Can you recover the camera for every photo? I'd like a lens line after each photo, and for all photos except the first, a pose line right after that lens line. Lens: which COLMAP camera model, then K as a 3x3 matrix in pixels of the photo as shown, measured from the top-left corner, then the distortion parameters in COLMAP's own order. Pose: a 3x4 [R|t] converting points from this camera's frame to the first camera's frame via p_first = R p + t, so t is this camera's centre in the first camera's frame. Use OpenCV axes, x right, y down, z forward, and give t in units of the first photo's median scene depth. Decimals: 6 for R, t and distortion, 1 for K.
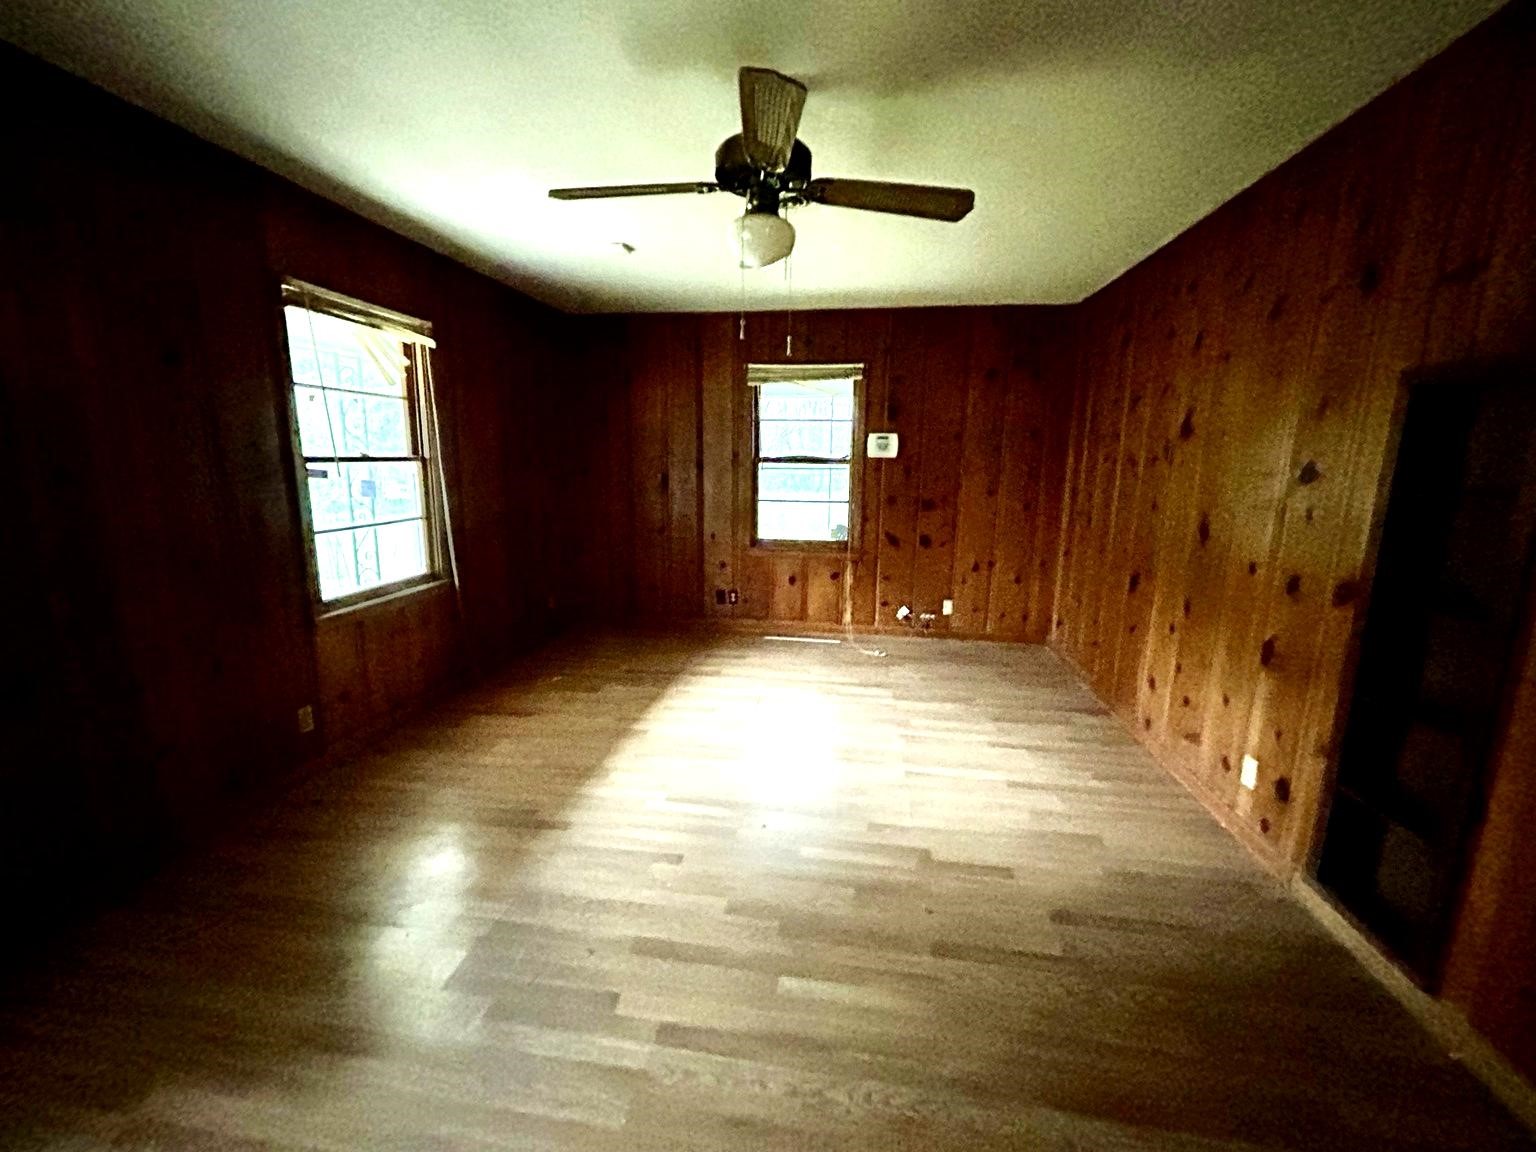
lens RADIAL K [[615.9, 0, 773.4], [0, 615.9, 571.8], [0, 0, 1]] dist [-0.000416, 0.000014]
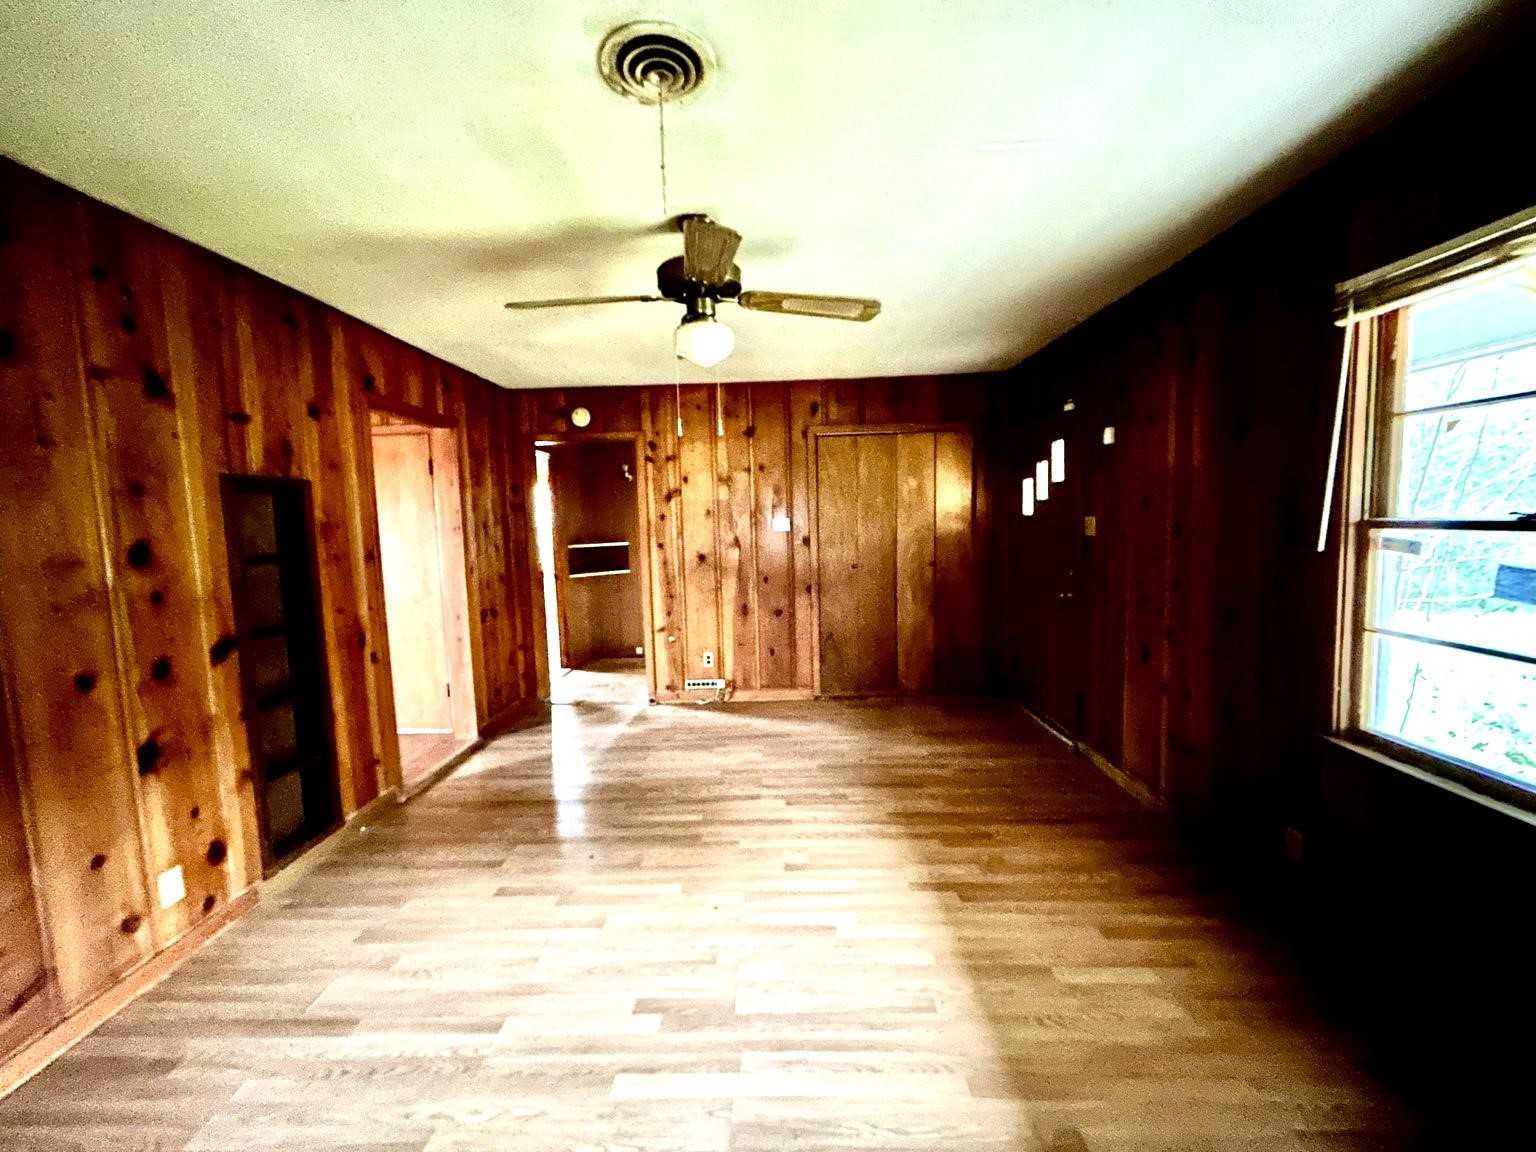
lens RADIAL K [[615.9, 0, 773.4], [0, 615.9, 571.8], [0, 0, 1]] dist [-0.000416, 0.000014]
pose [[-0.991215, 0.027854, -0.129294, 0.007725], [-0.007253, 0.964653, 0.263422, -0.370667], [0.132061, 0.262046, -0.955977, 1.910683]]
